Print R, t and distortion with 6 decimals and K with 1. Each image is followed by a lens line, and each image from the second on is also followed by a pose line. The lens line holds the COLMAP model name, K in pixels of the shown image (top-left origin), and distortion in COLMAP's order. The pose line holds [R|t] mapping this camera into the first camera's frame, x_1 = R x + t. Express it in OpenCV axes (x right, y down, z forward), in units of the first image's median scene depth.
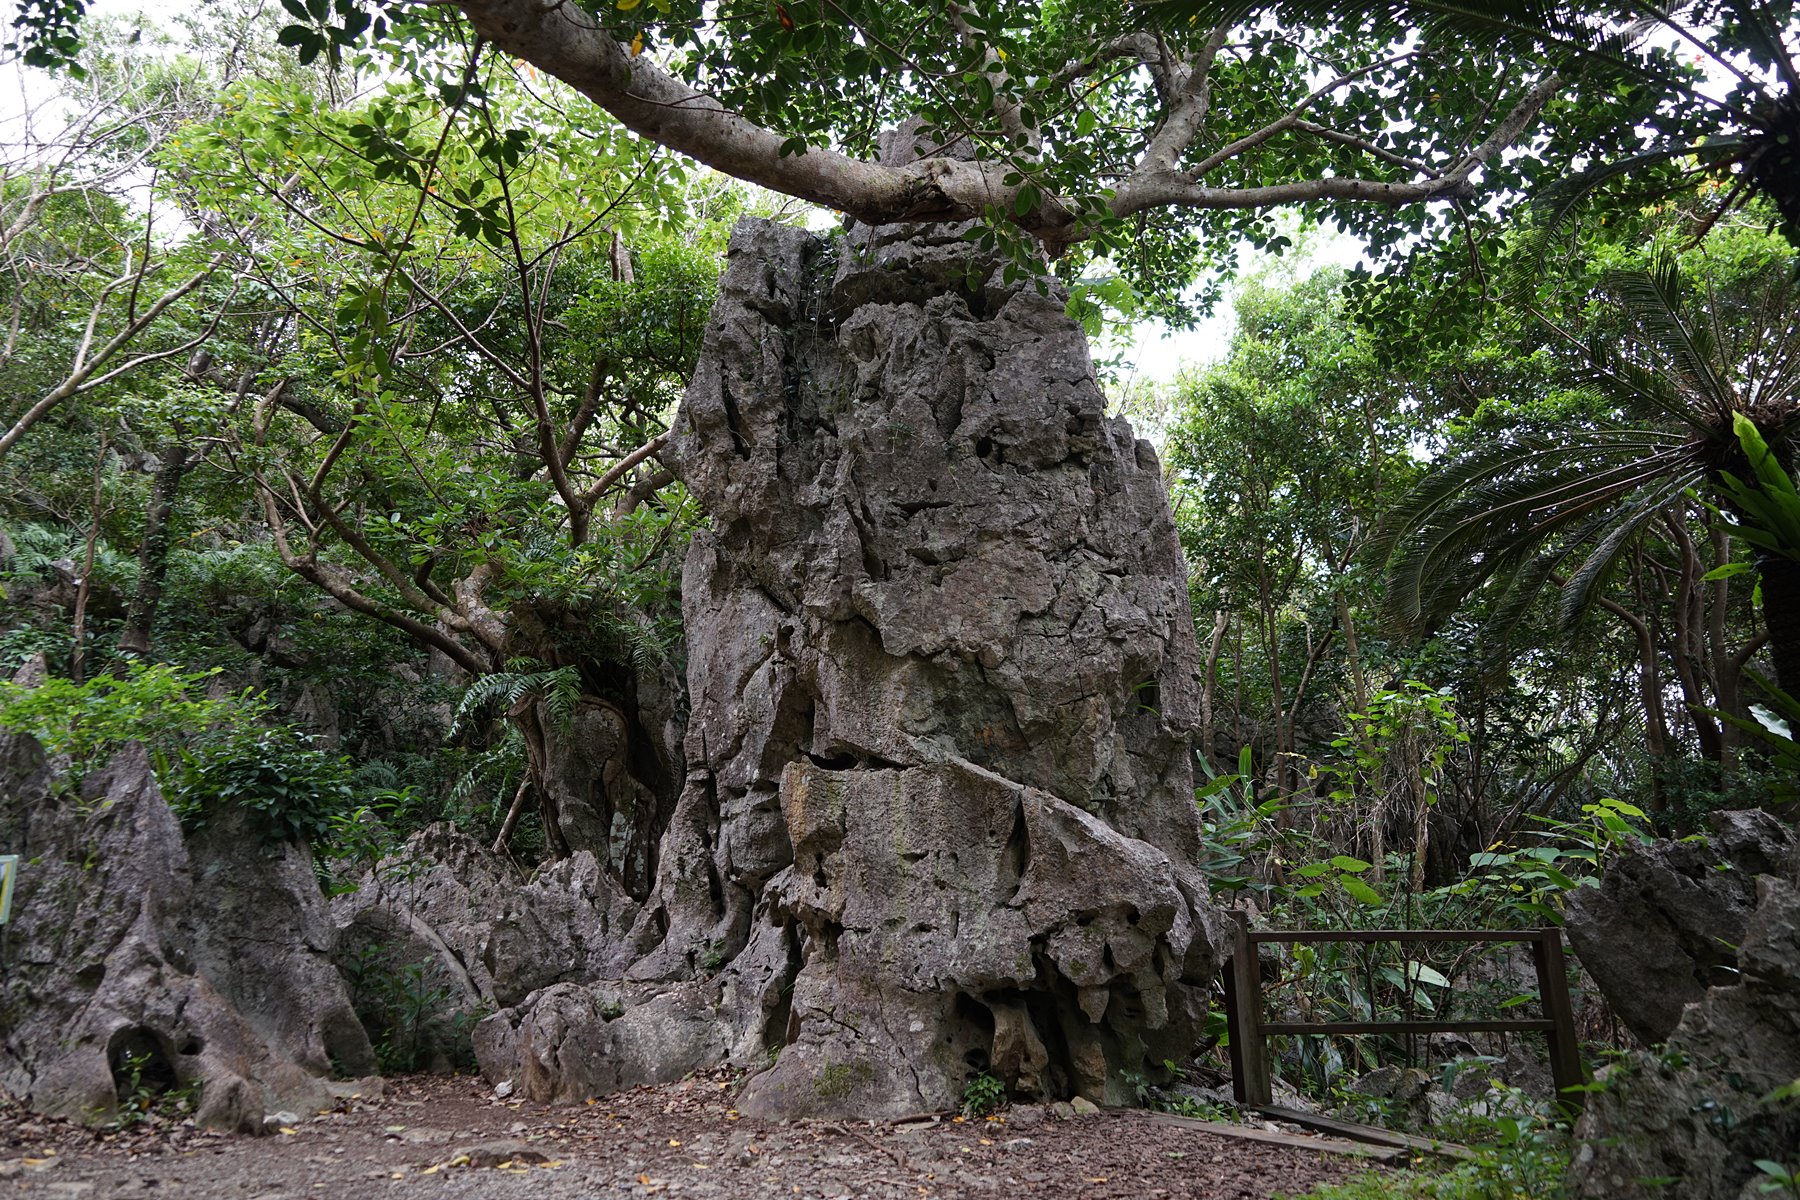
lens RADIAL K [[1353.0, 0, 898.2], [0, 1353.0, 594.8], [0, 0, 1]] dist [-0.004986, 0.000887]
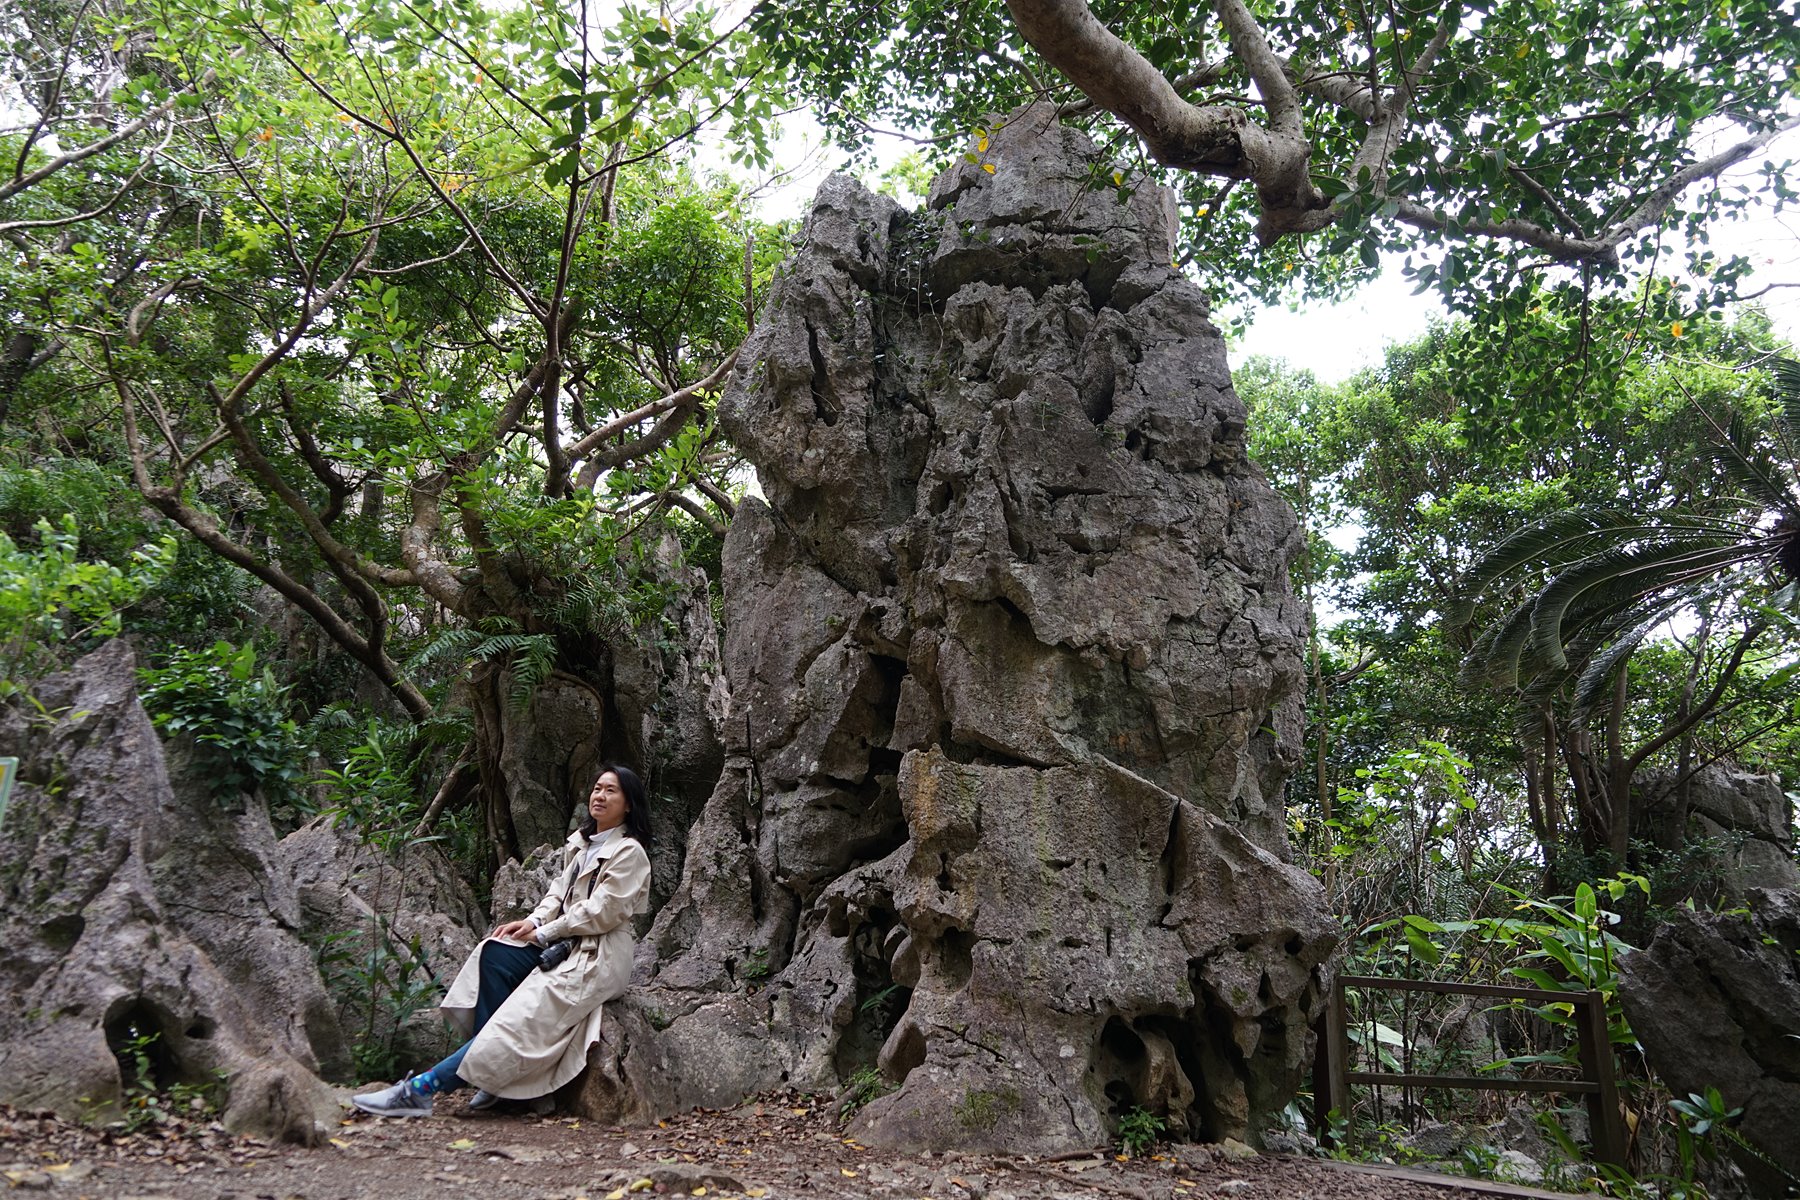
lens RADIAL K [[1315.1, 0, 895.9], [0, 1315.1, 596.9], [0, 0, 1]] dist [-0.002898, 0.005287]
pose [[0.970881, 0.123564, 0.205236, -0.279727], [-0.113209, 0.991666, -0.061501, 0.077171], [-0.211125, 0.036476, 0.976778, 0.143864]]
